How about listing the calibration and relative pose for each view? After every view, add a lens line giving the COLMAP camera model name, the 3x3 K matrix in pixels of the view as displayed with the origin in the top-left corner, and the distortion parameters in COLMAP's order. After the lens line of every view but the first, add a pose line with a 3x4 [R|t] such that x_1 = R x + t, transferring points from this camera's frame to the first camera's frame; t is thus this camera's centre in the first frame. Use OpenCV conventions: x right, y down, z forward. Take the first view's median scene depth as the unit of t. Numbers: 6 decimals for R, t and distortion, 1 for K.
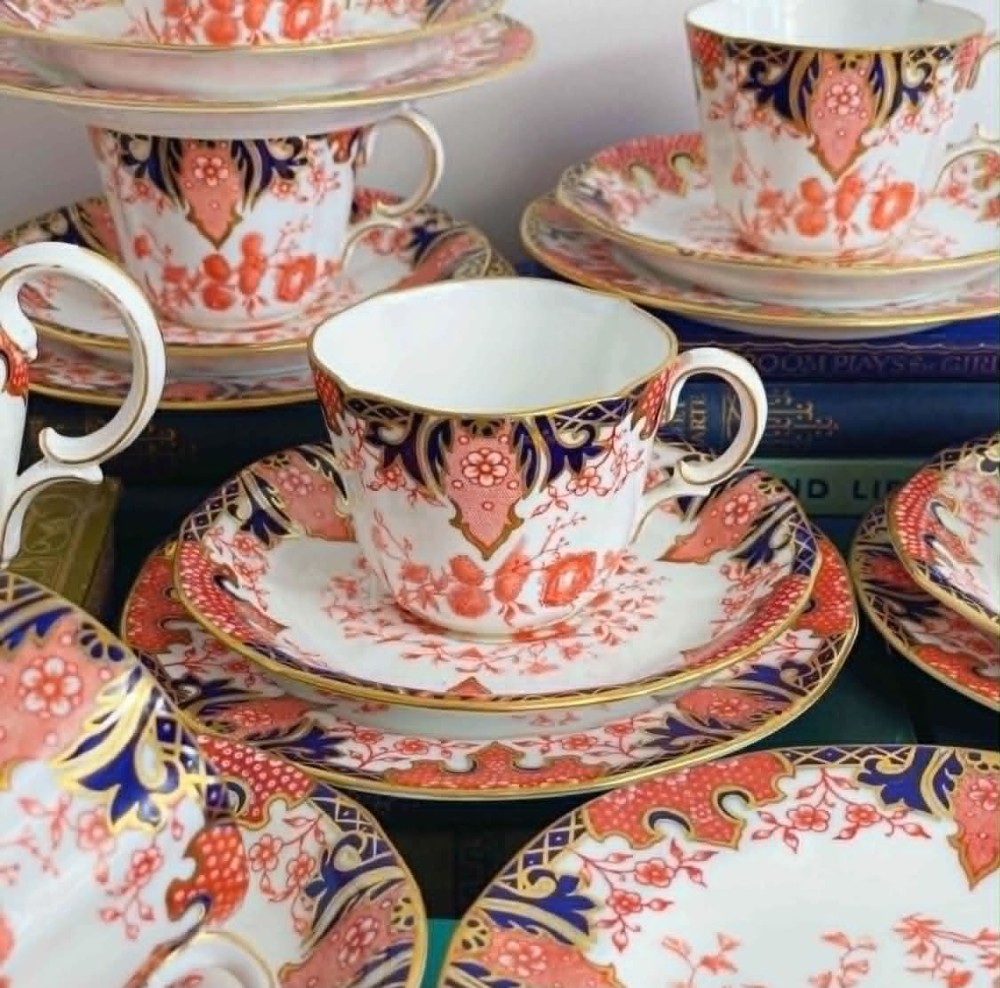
lens RADIAL K [[1980.8, 0, 498.0], [0, 1980.8, 492.6], [0, 0, 1]] dist [-0.004891, 0.433960]
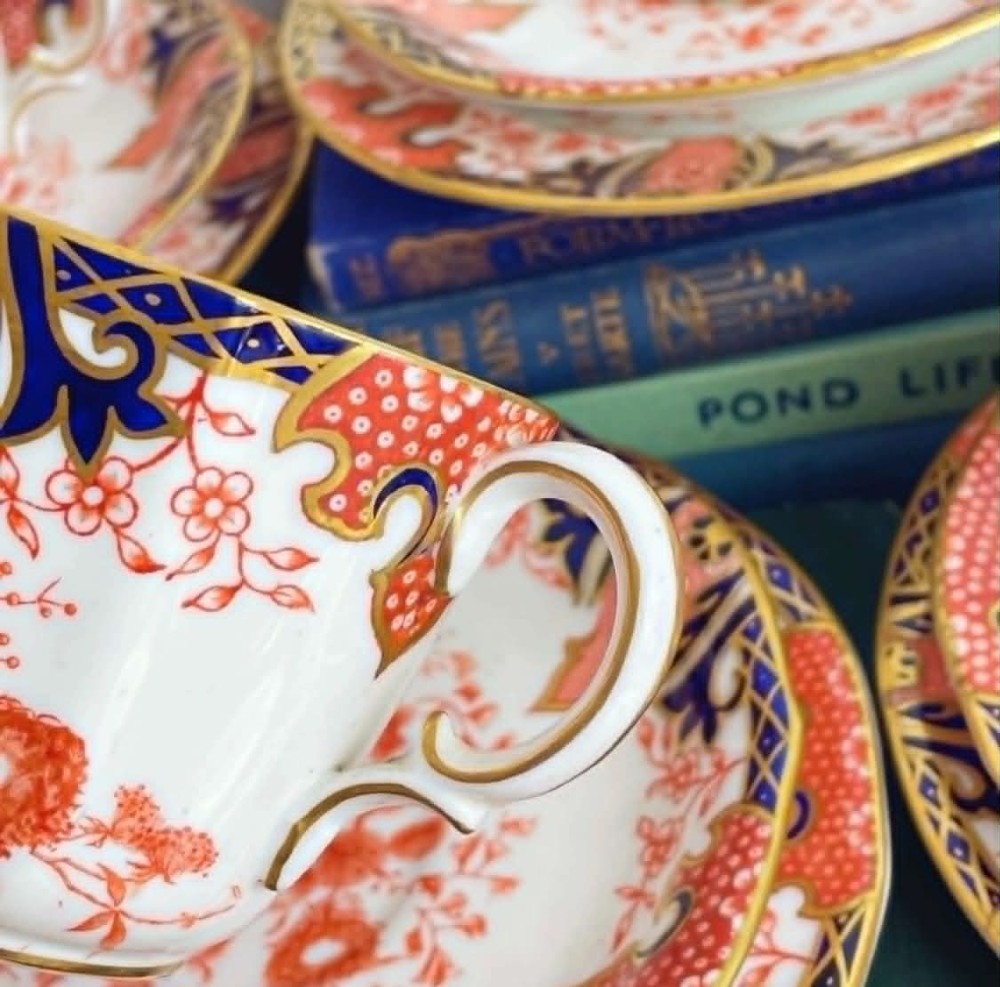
lens RADIAL K [[2003.9, 0, 486.8], [0, 2003.9, 390.2], [0, 0, 1]] dist [0.150311, -0.423376]
pose [[0.971435, -0.188344, -0.144366, 0.179868], [0.216691, 0.952032, 0.216056, -0.191400], [0.096748, -0.241167, 0.965649, 0.506550]]
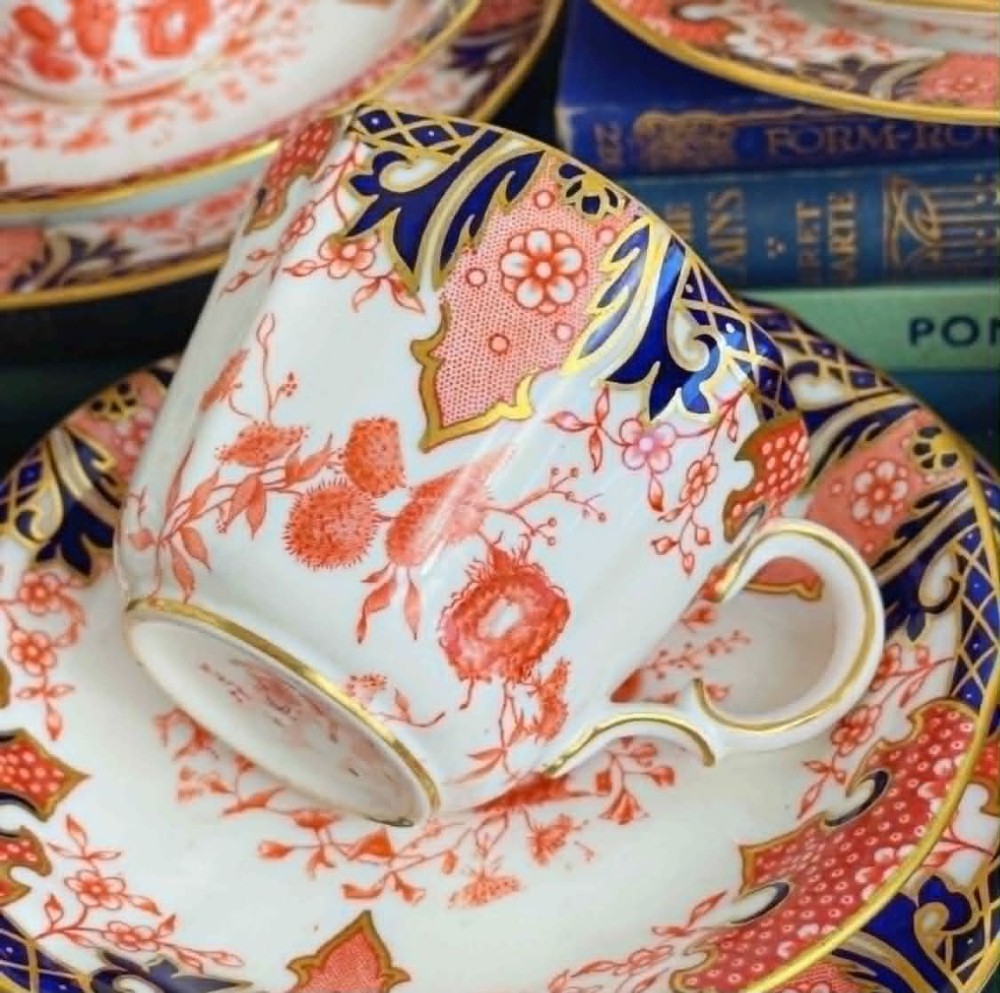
lens RADIAL K [[2016.6, 0, 500.0], [0, 2016.6, 496.5], [0, 0, 1]] dist [0.003583, 0.200242]
pose [[0.985070, -0.025334, -0.170279, 0.123014], [0.077893, 0.947665, 0.309617, -0.191698], [0.153523, -0.318258, 0.935490, 0.481853]]
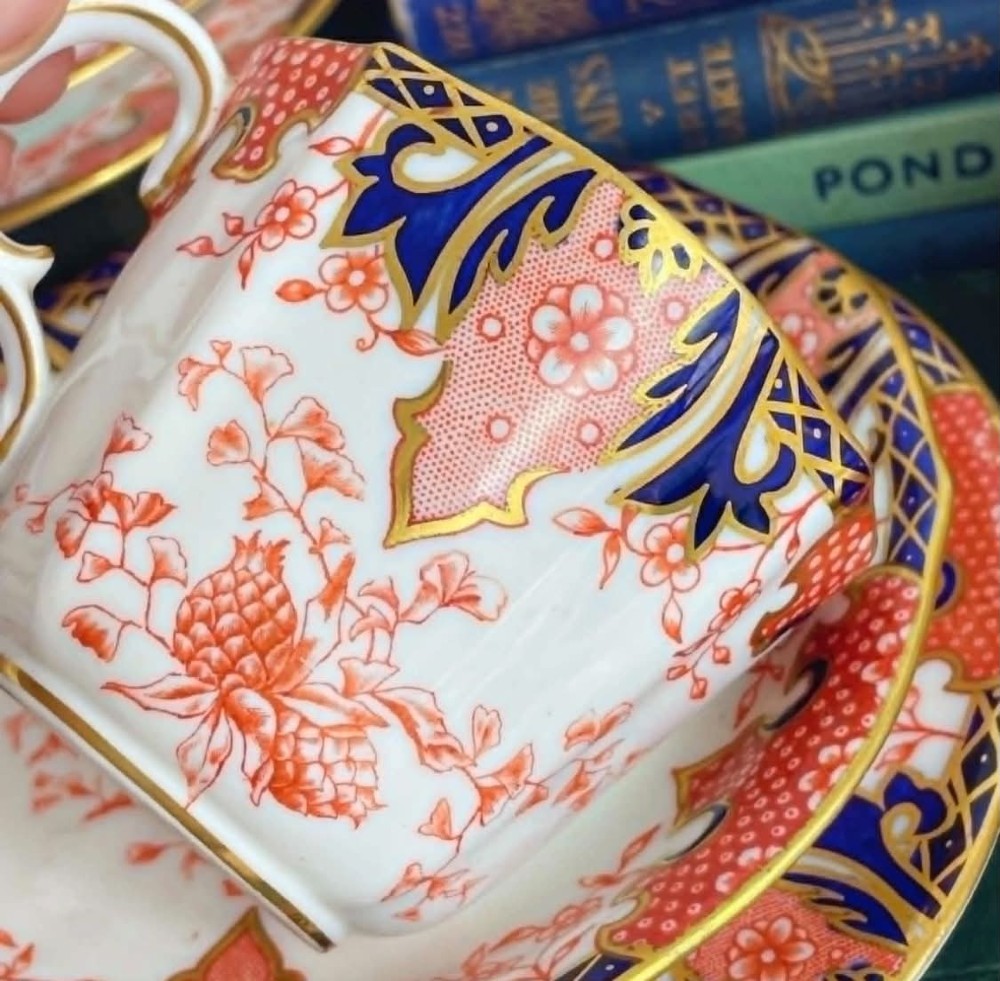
lens RADIAL K [[2003.9, 0, 486.8], [0, 2003.9, 387.2], [0, 0, 1]] dist [0.150311, -0.423376]
pose [[0.968933, -0.171073, -0.178611, 0.149253], [0.214124, 0.941660, 0.259666, -0.140798], [0.123769, -0.289844, 0.949037, 0.551144]]
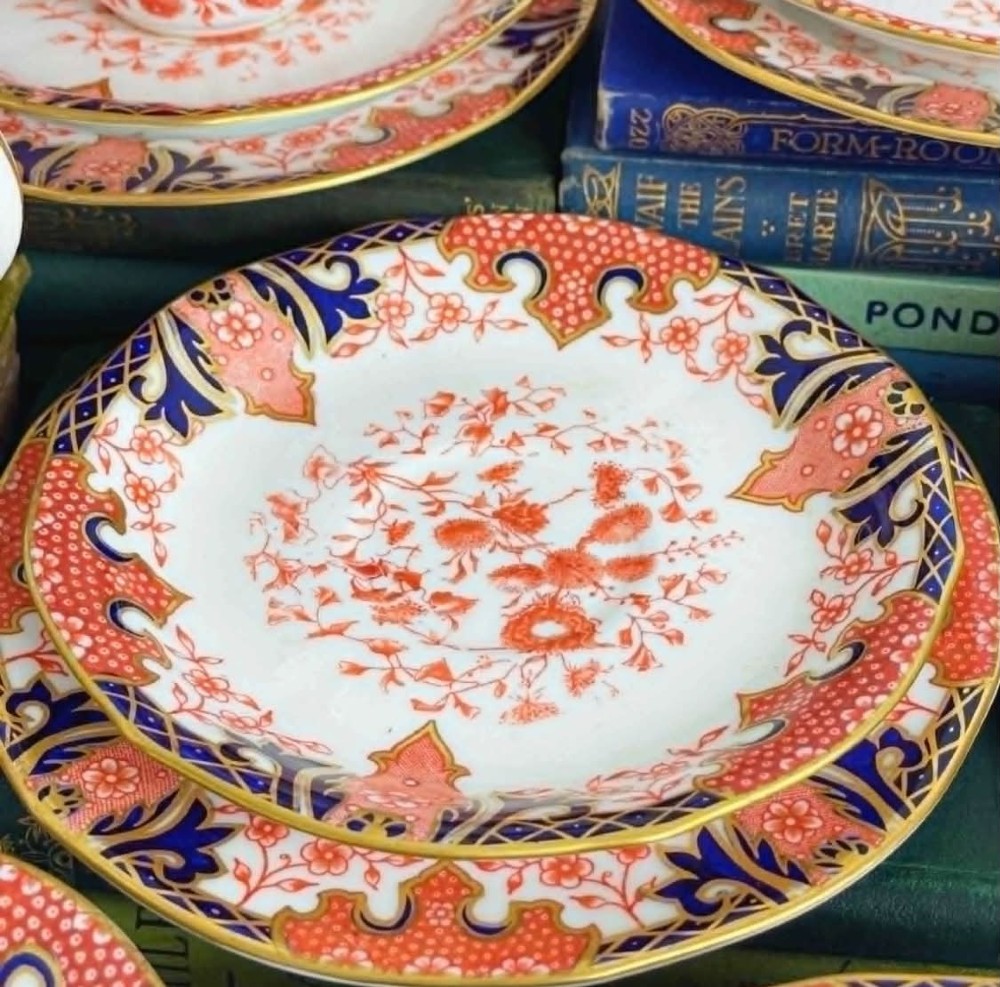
lens RADIAL K [[2019.4, 0, 501.1], [0, 2019.4, 454.2], [0, 0, 1]] dist [0.042797, 0.229317]
pose [[0.994723, 0.072540, -0.072552, 0.054328], [-0.048216, 0.954738, 0.293515, -0.200961], [0.090560, -0.288468, 0.953197, 0.336901]]
